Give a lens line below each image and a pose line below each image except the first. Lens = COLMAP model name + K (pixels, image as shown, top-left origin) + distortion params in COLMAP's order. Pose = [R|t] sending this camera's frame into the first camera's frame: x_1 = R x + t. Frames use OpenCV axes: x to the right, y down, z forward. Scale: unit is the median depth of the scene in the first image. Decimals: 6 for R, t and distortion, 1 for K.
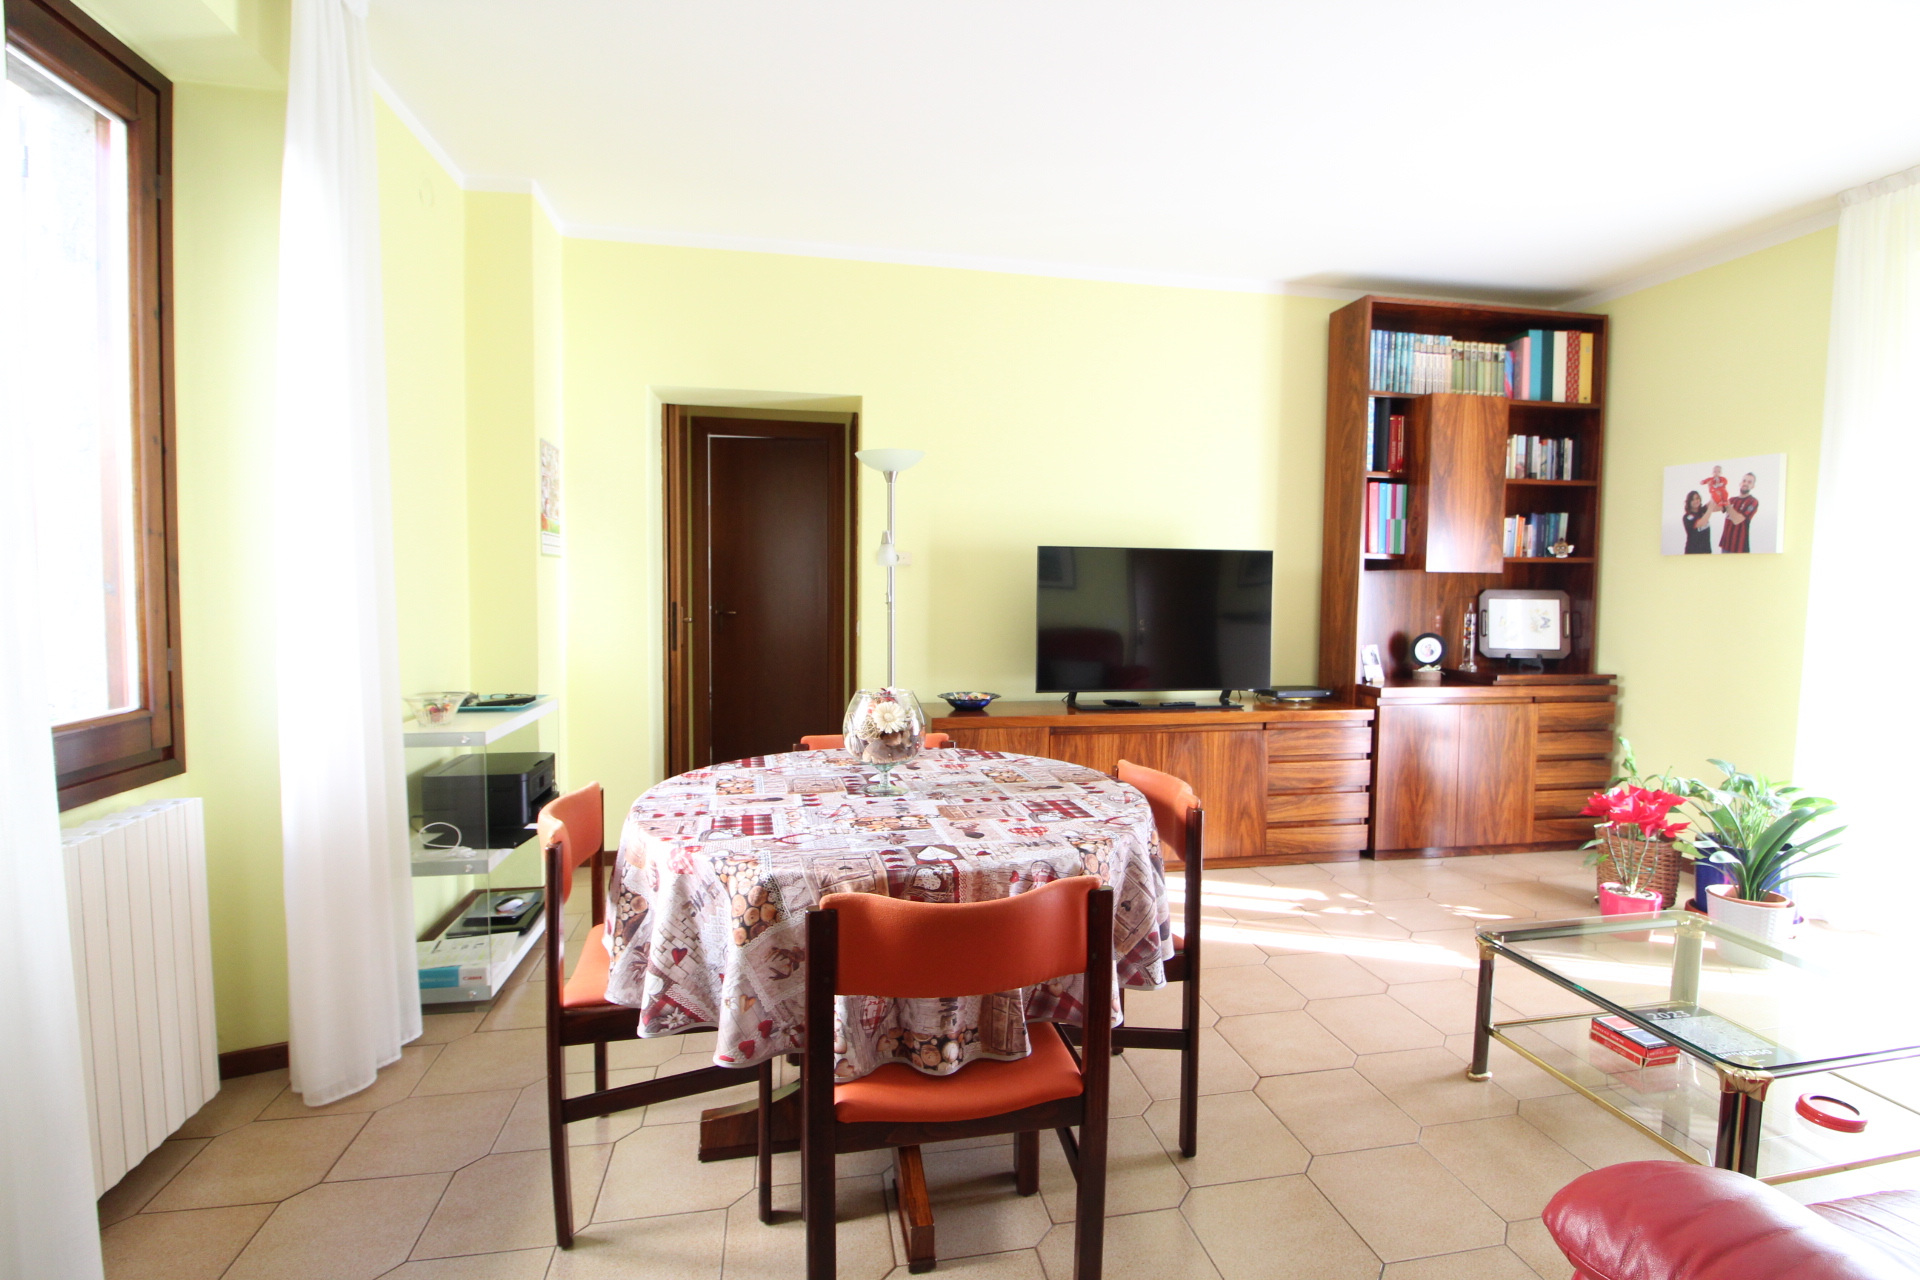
lens RADIAL K [[895.1, 0, 962.6], [0, 895.1, 630.0], [0, 0, 1]] dist [-0.004489, -0.010894]
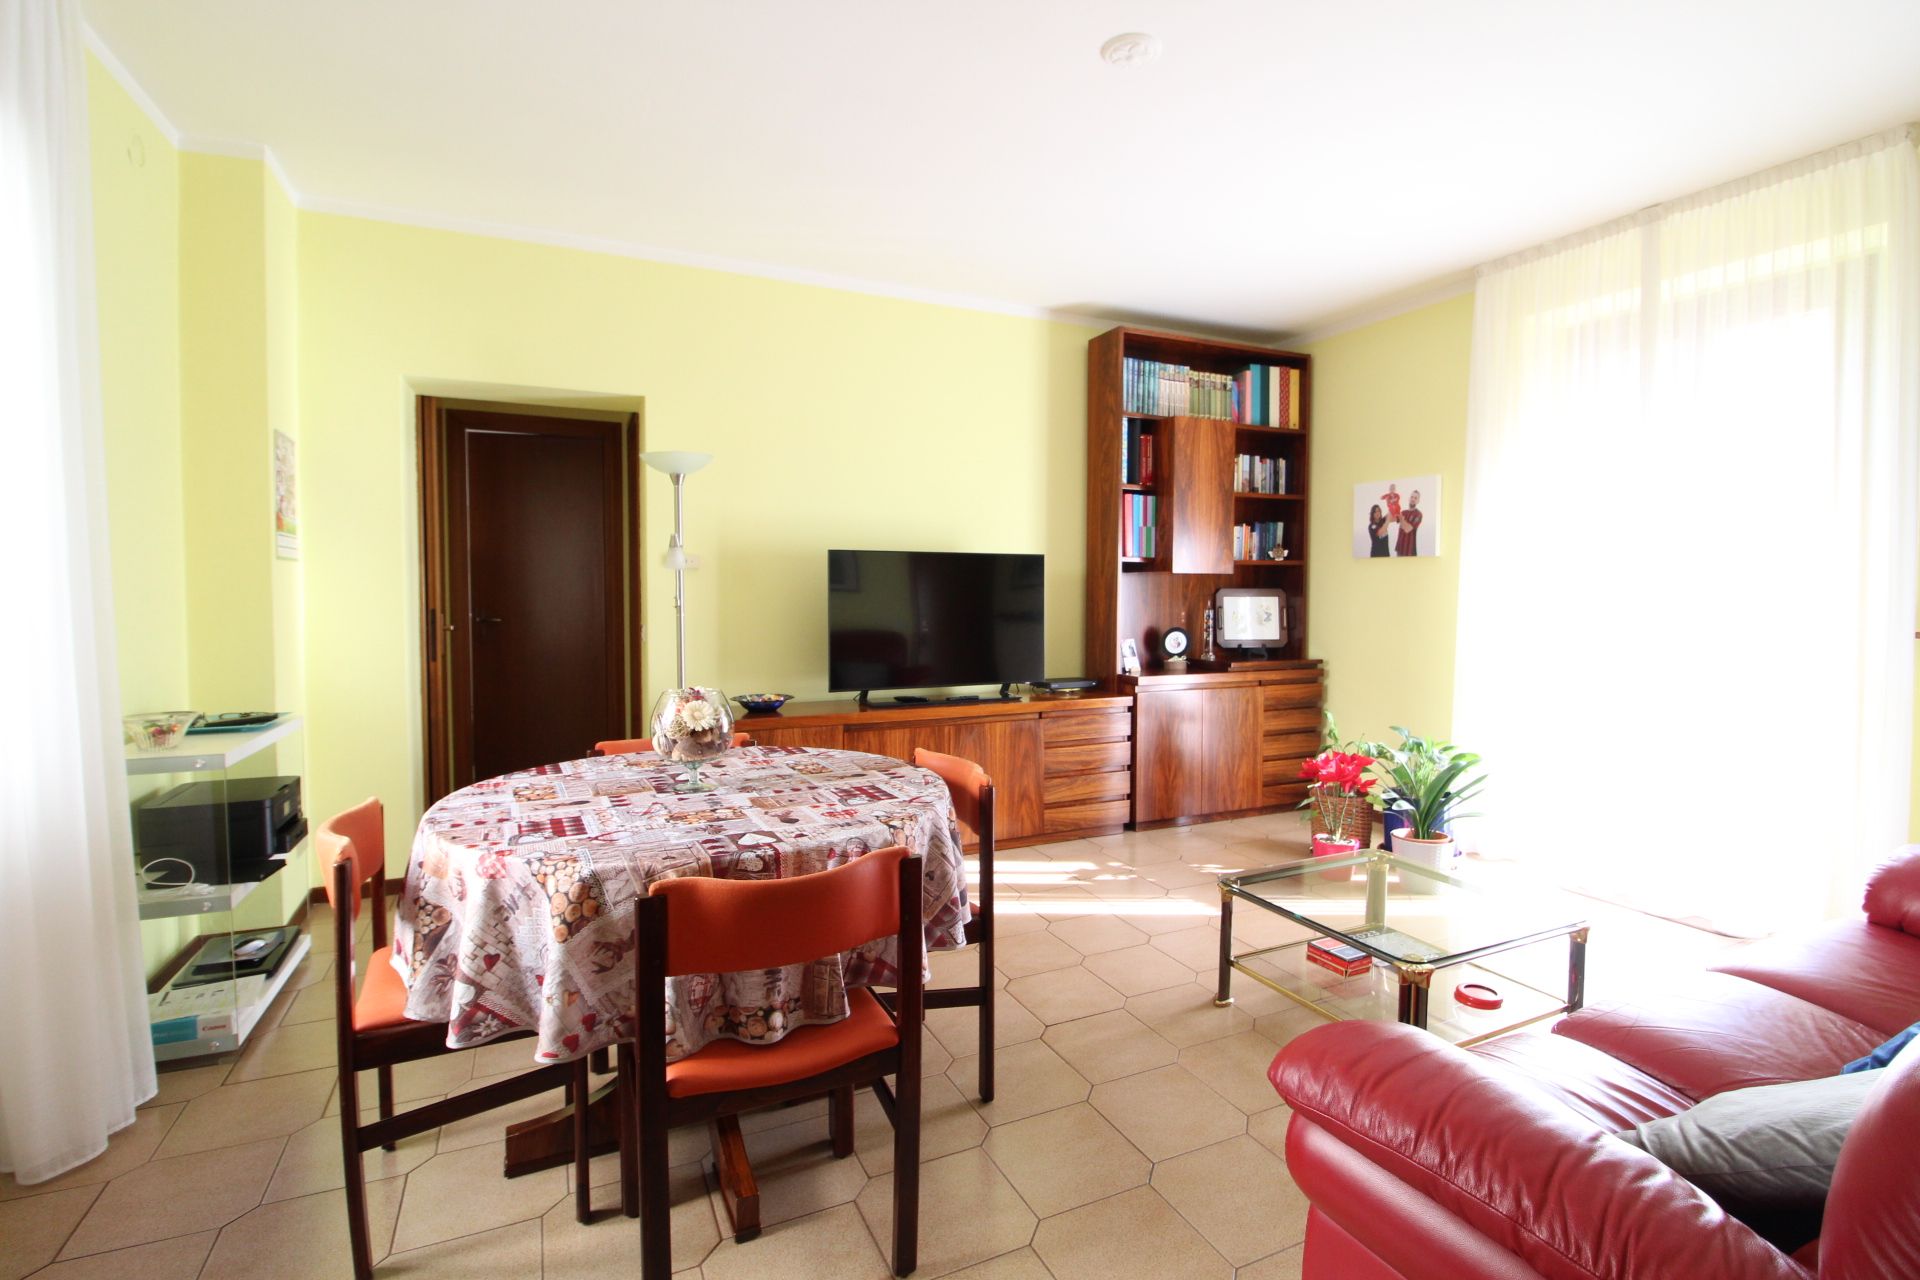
lens RADIAL K [[895.1, 0, 964.8], [0, 895.1, 626.5], [0, 0, 1]] dist [-0.004489, -0.010894]
pose [[0.969140, -0.018202, 0.245840, -0.019462], [0.020150, 0.999782, -0.005407, 0.003726], [-0.245688, 0.010193, 0.969295, -0.039618]]
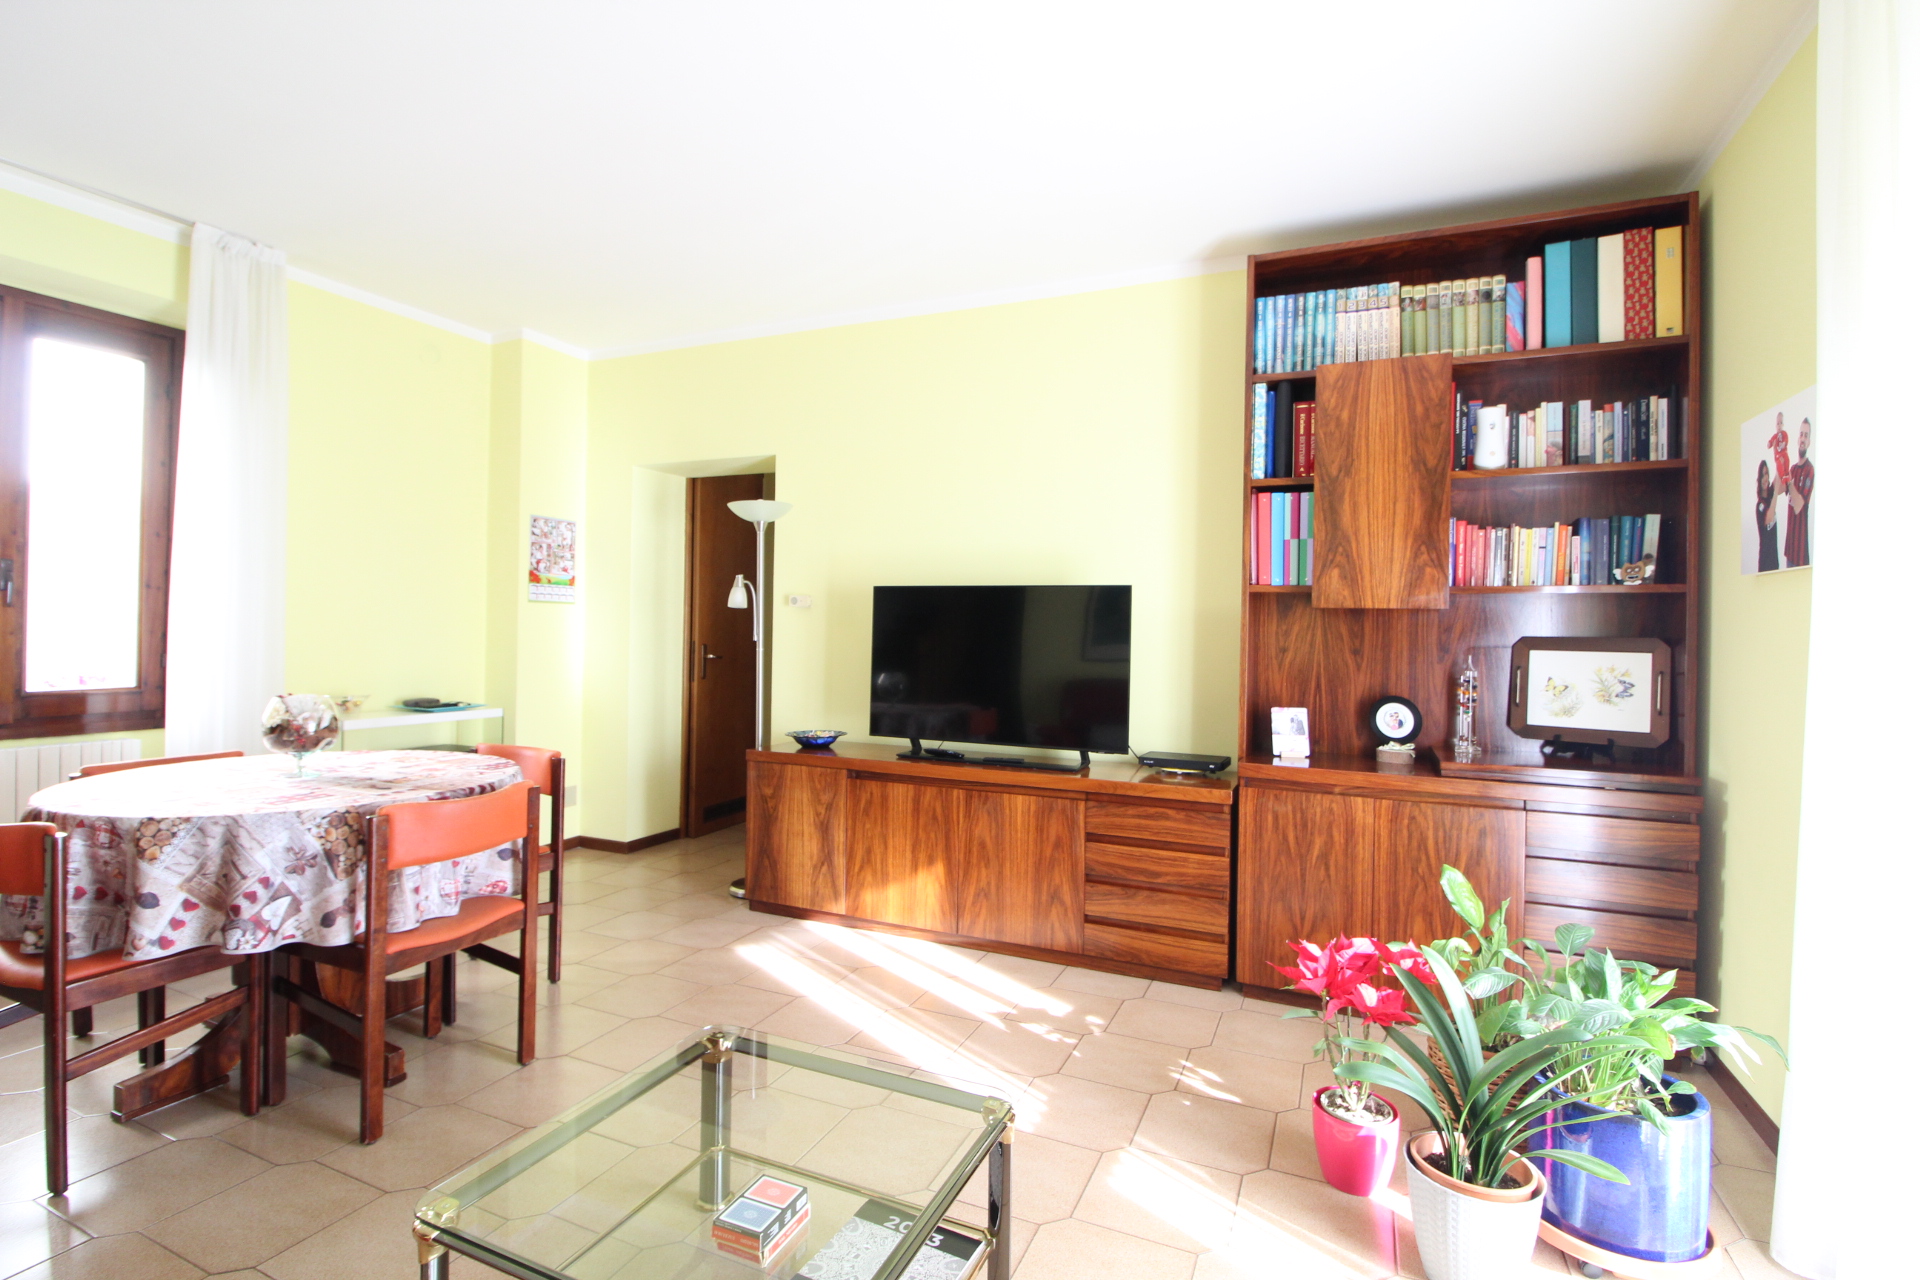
lens RADIAL K [[895.1, 0, 949.5], [0, 895.1, 629.1], [0, 0, 1]] dist [-0.004489, -0.010894]
pose [[0.816786, 0.002976, -0.576933, 0.783957], [-0.039690, 0.997907, -0.051043, 0.000607], [0.575574, 0.064590, 0.815195, 0.265331]]
